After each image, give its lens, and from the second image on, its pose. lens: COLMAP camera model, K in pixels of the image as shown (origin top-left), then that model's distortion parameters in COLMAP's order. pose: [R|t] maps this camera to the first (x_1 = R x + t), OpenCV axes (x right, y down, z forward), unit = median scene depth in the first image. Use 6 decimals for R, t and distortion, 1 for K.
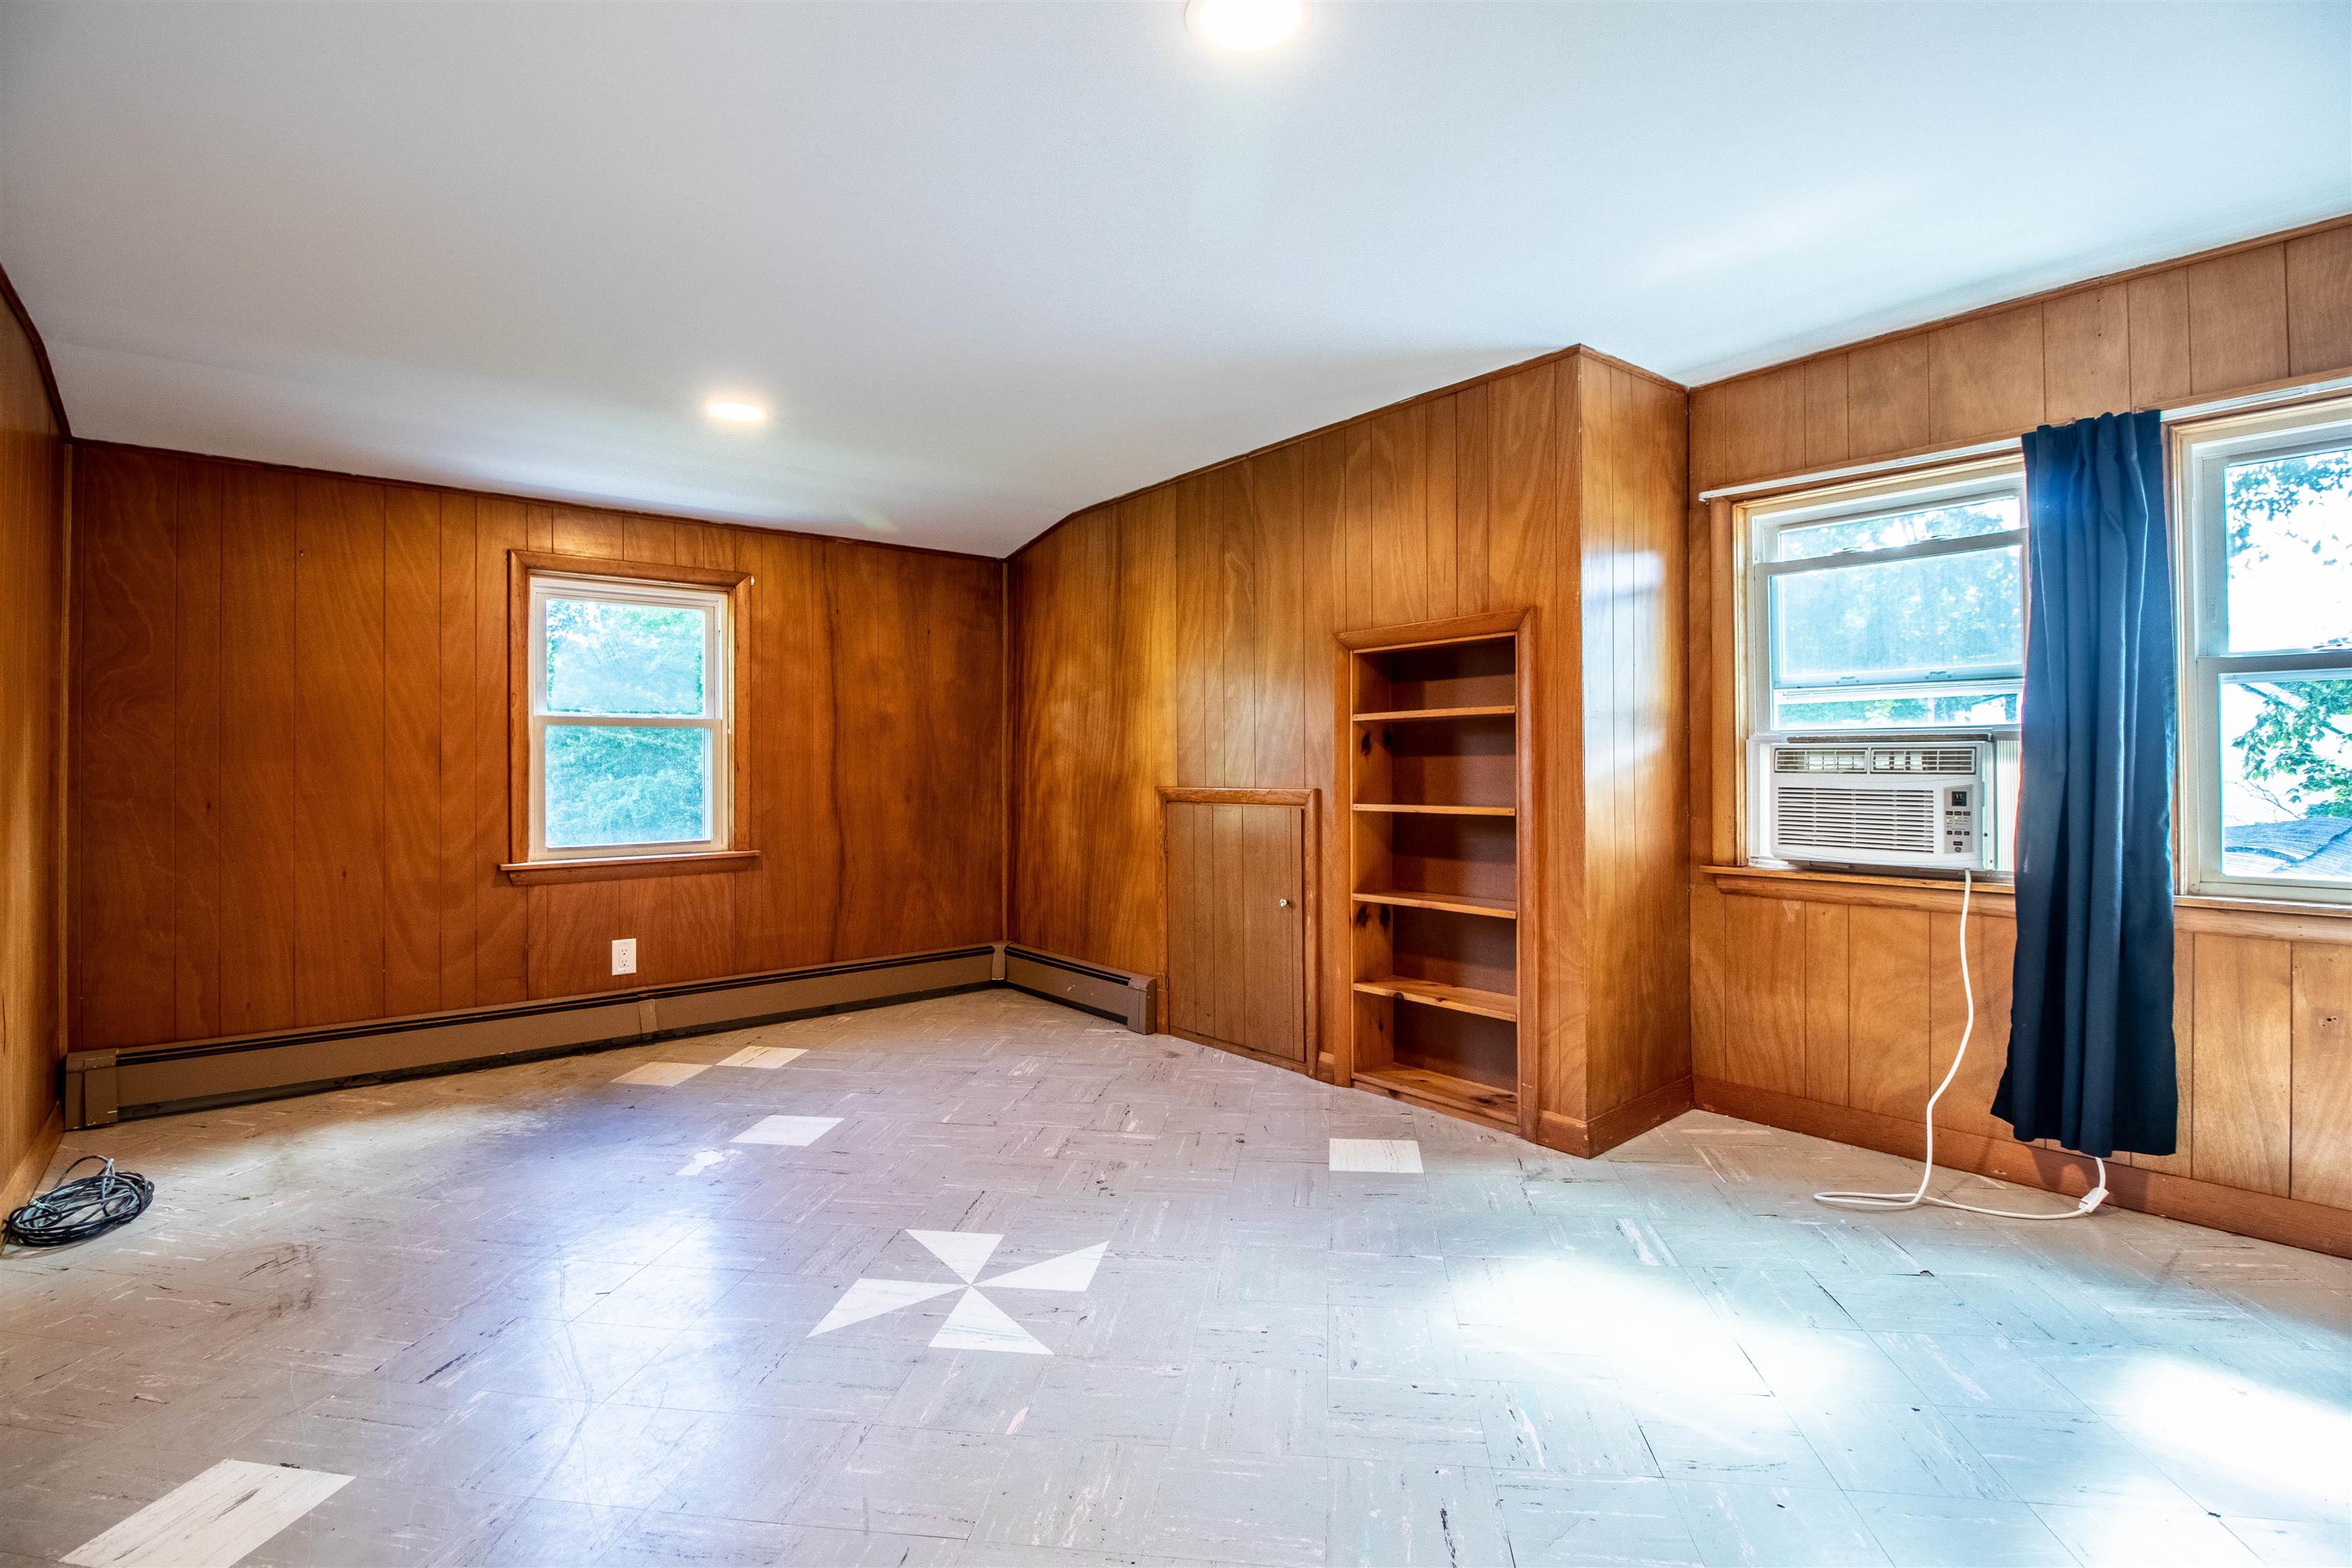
lens RADIAL K [[1094.0, 0, 1161.9], [0, 1094.0, 761.2], [0, 0, 1]] dist [-0.003420, -0.008541]
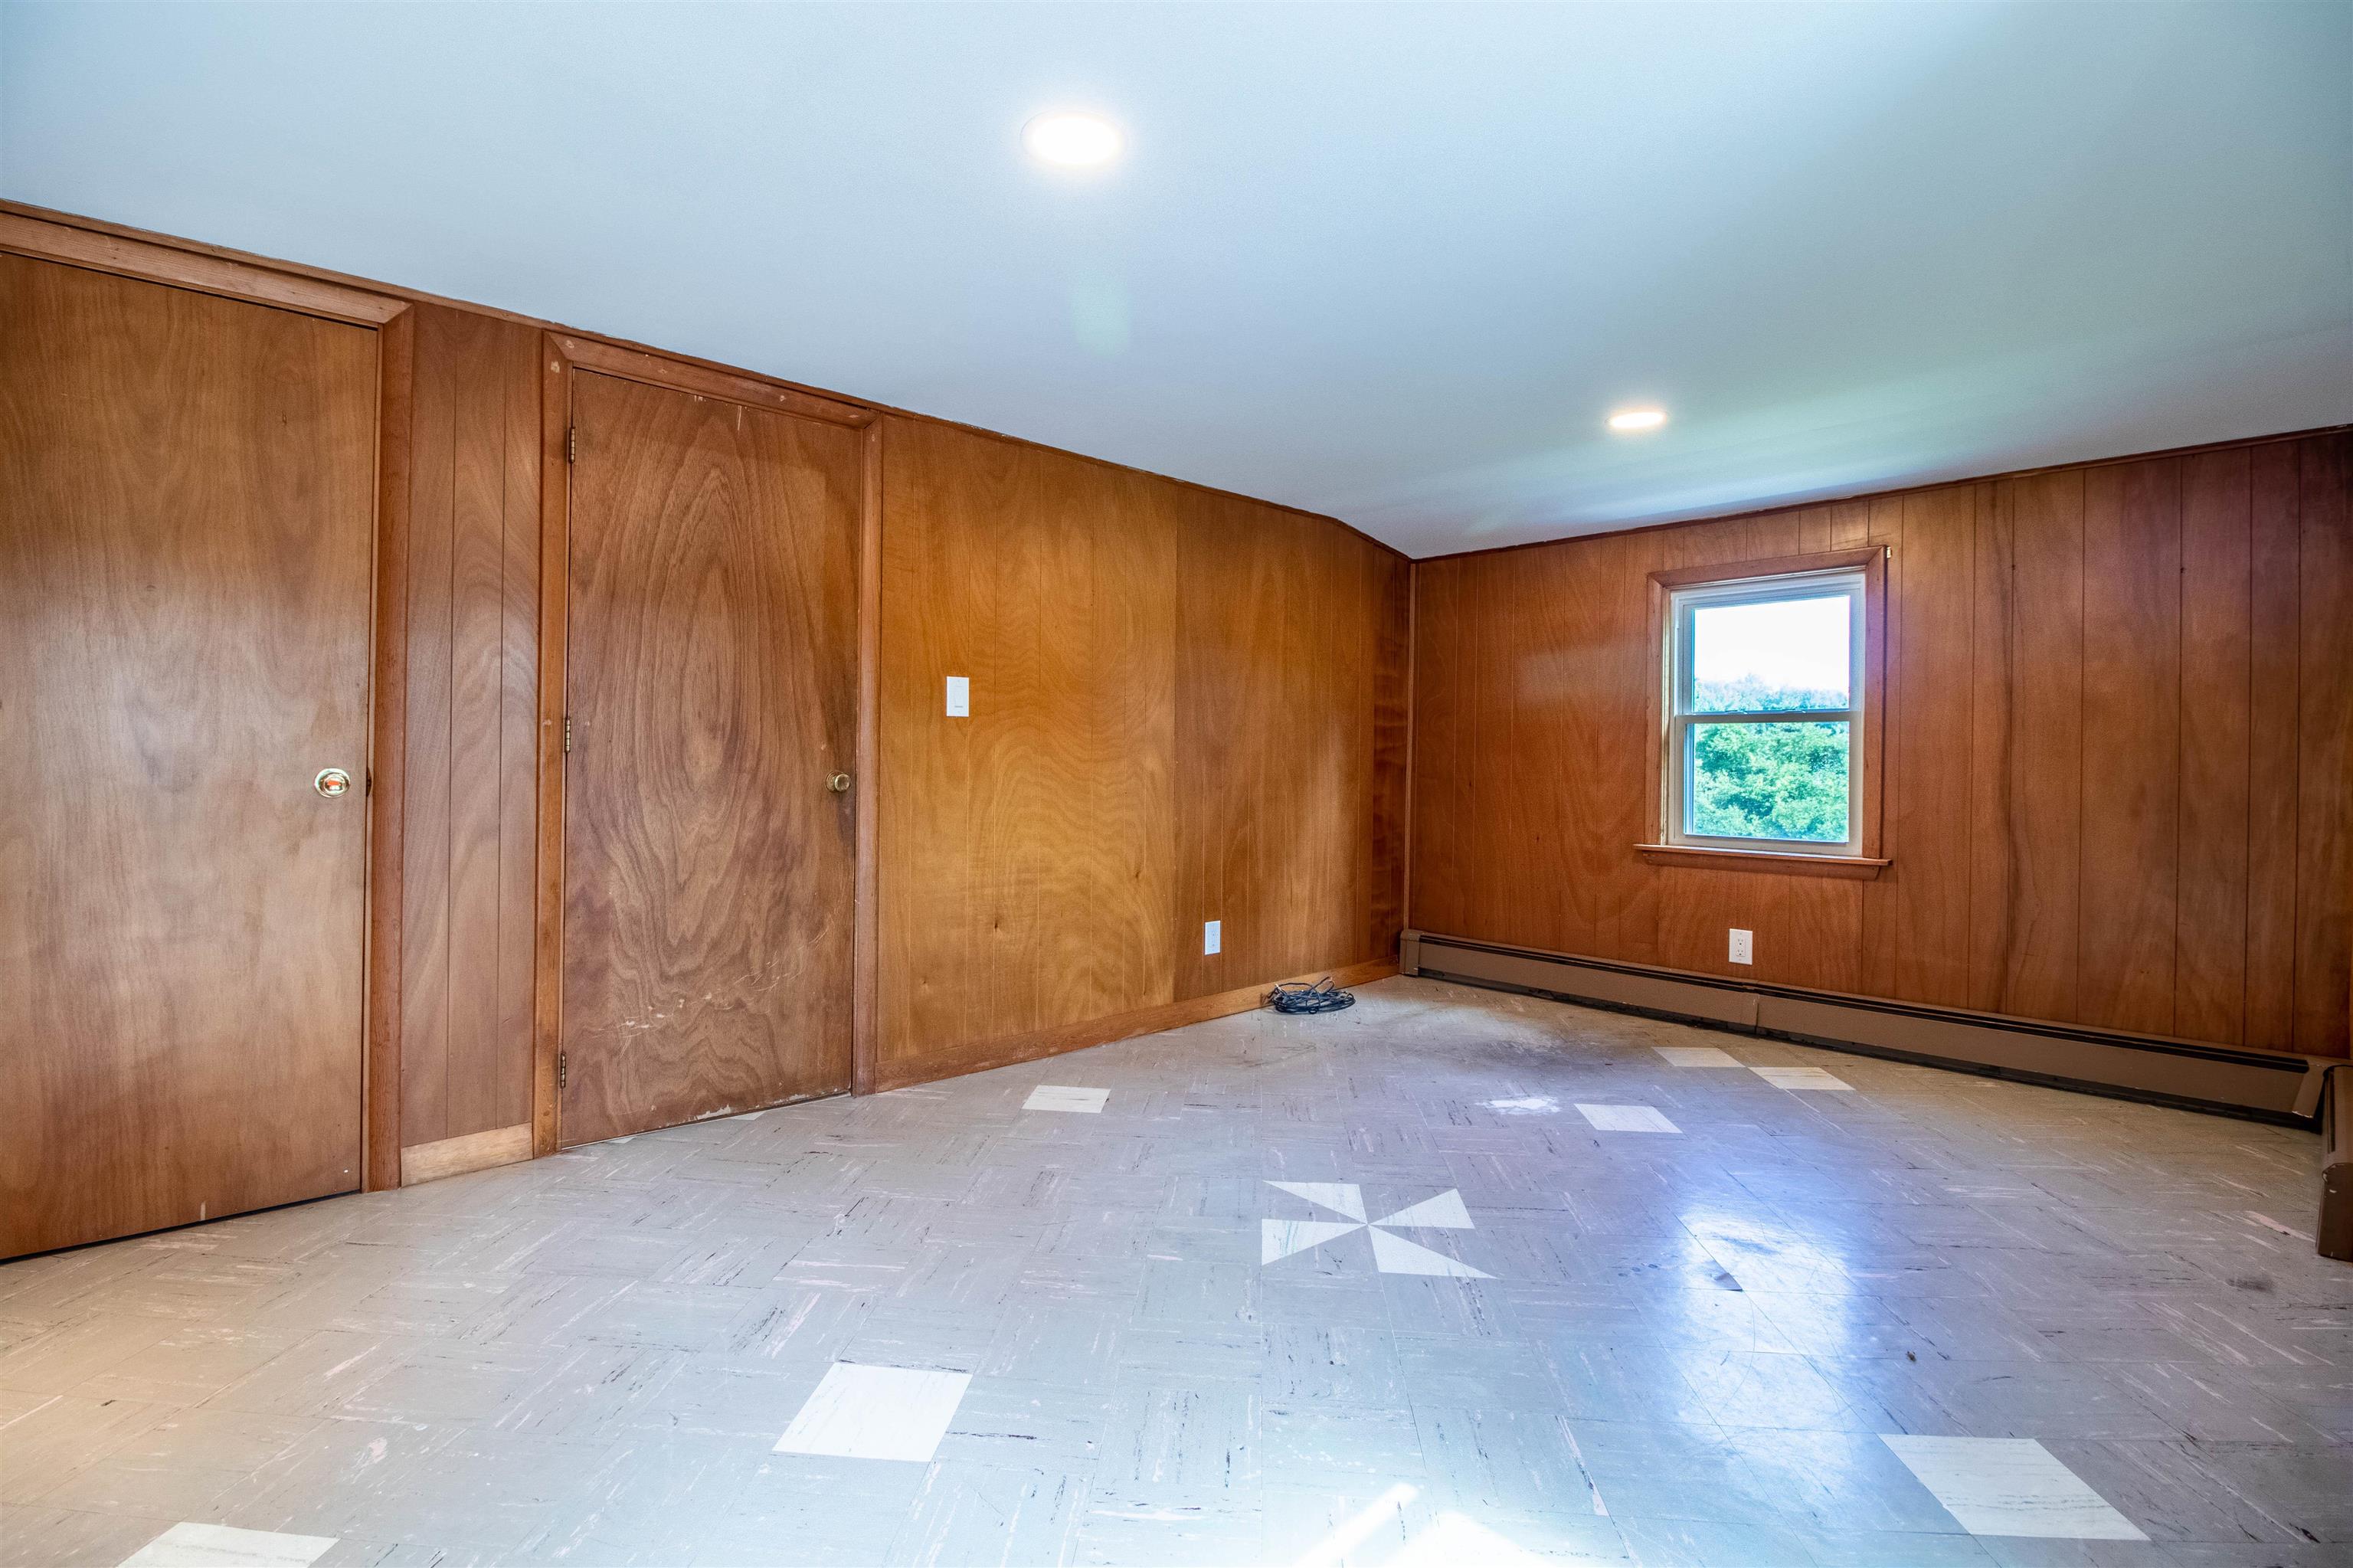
lens RADIAL K [[1094.5, 0, 1164.2], [0, 1094.5, 776.2], [0, 0, 1]] dist [-0.003420, -0.008541]
pose [[0.060639, 0.022584, -0.997904, 0.515669], [-0.005929, 0.999735, 0.022265, -0.001361], [0.998142, 0.004567, 0.060757, 0.405605]]
